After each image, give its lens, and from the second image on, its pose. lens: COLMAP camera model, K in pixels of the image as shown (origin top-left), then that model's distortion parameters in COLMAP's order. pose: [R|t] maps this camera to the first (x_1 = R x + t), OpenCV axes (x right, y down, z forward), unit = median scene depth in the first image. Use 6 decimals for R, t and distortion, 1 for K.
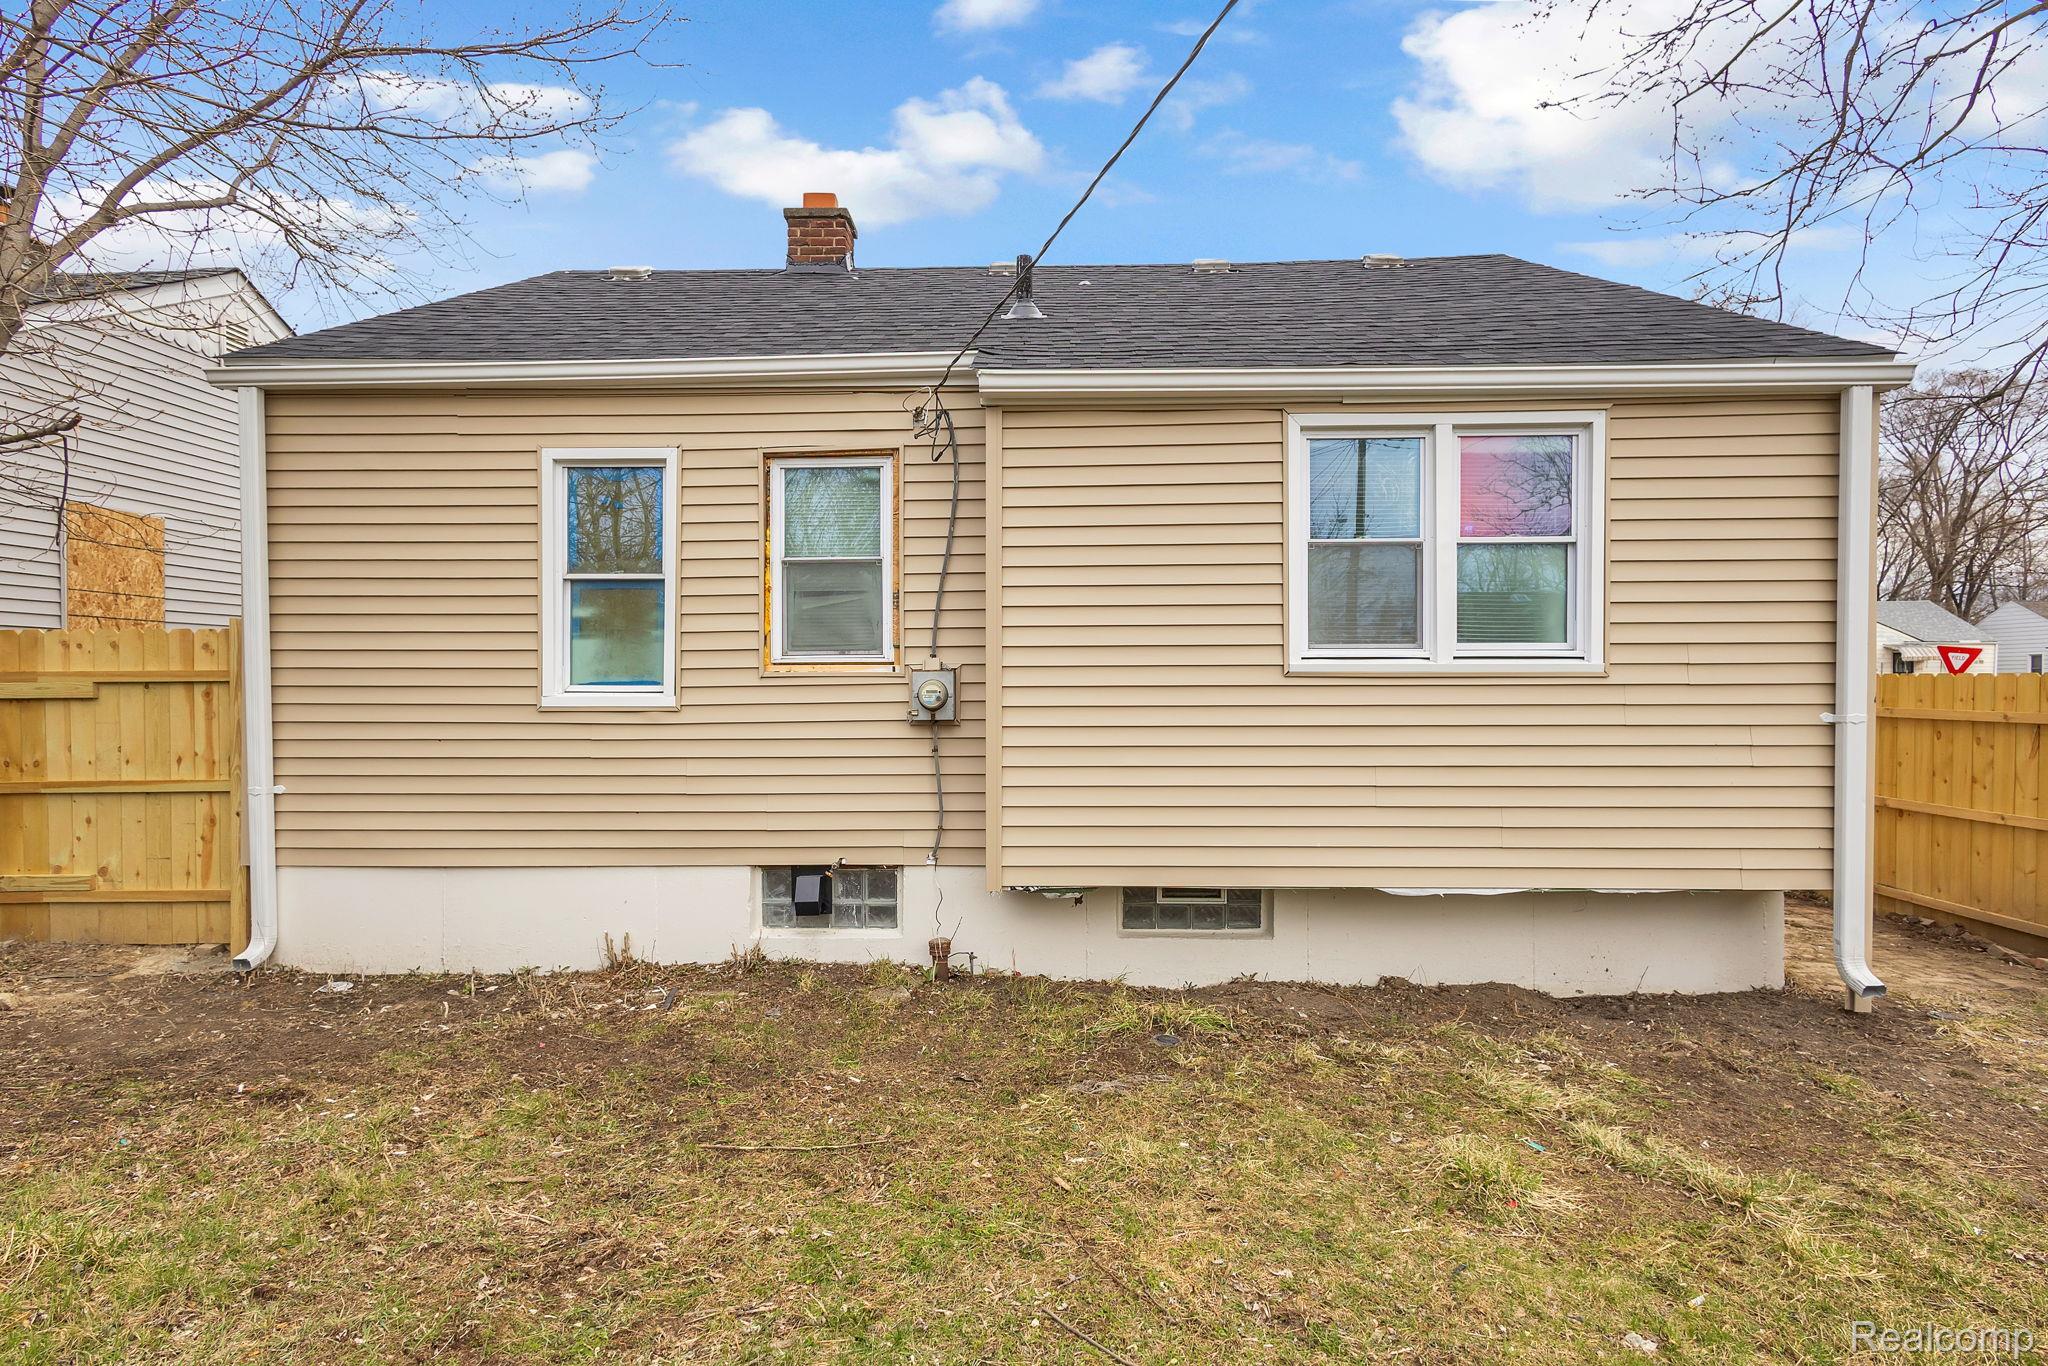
lens RADIAL K [[970.0, 0, 1026.6], [0, 970.0, 691.0], [0, 0, 1]] dist [0.009277, -0.002194]
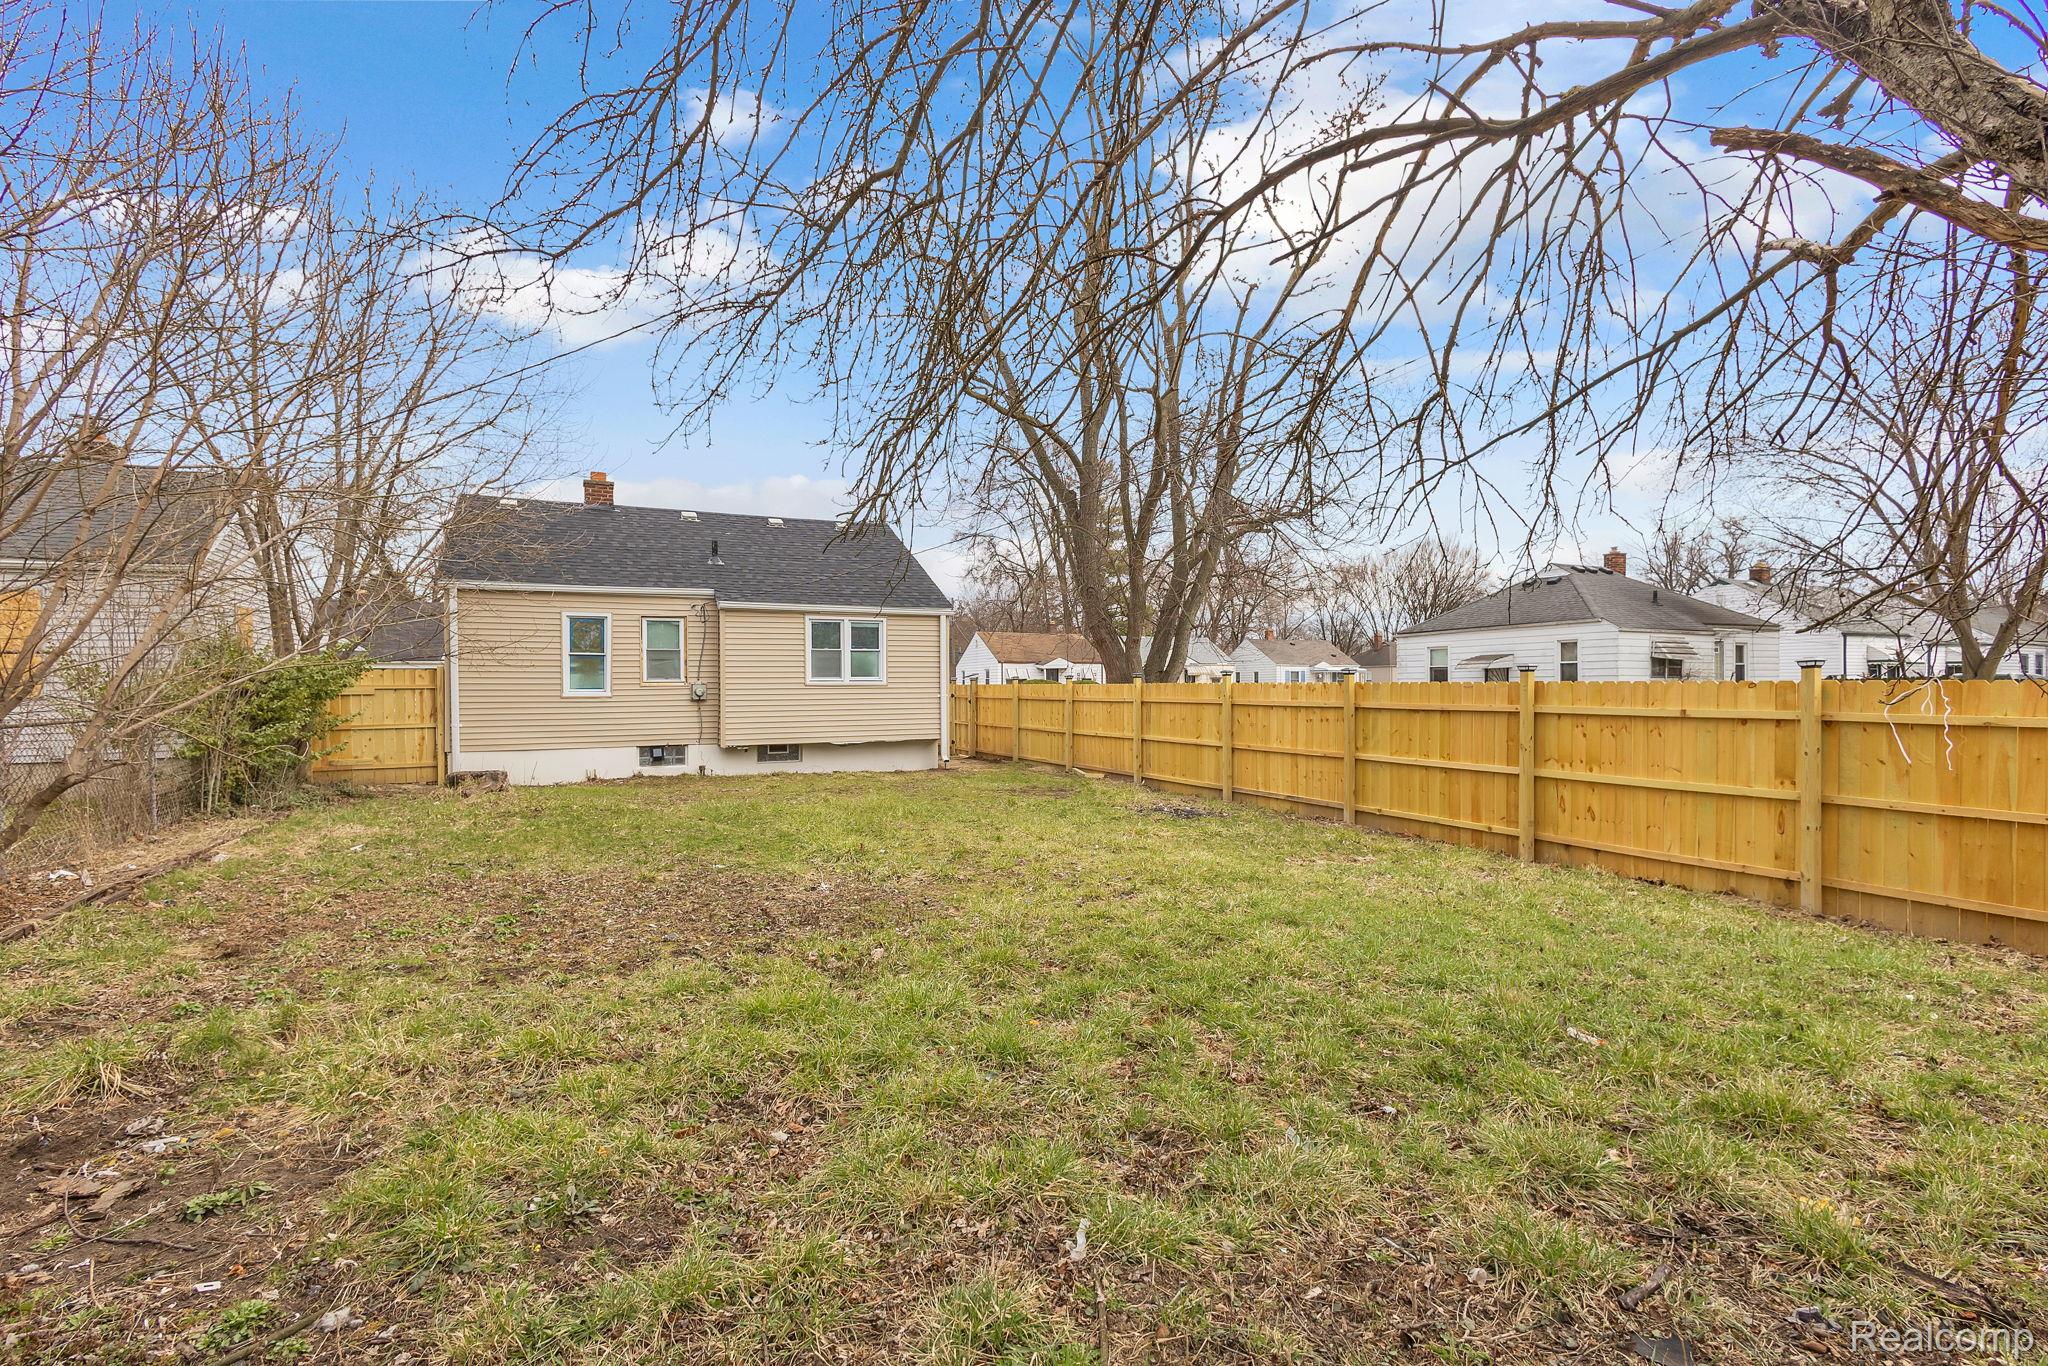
lens RADIAL K [[970.0, 0, 1022.5], [0, 970.0, 693.4], [0, 0, 1]] dist [0.009277, -0.002194]
pose [[0.897411, -0.005629, 0.441159, -0.552260], [0.008603, 0.999952, -0.004741, 0.034063], [-0.441111, 0.008050, 0.897416, -2.384714]]
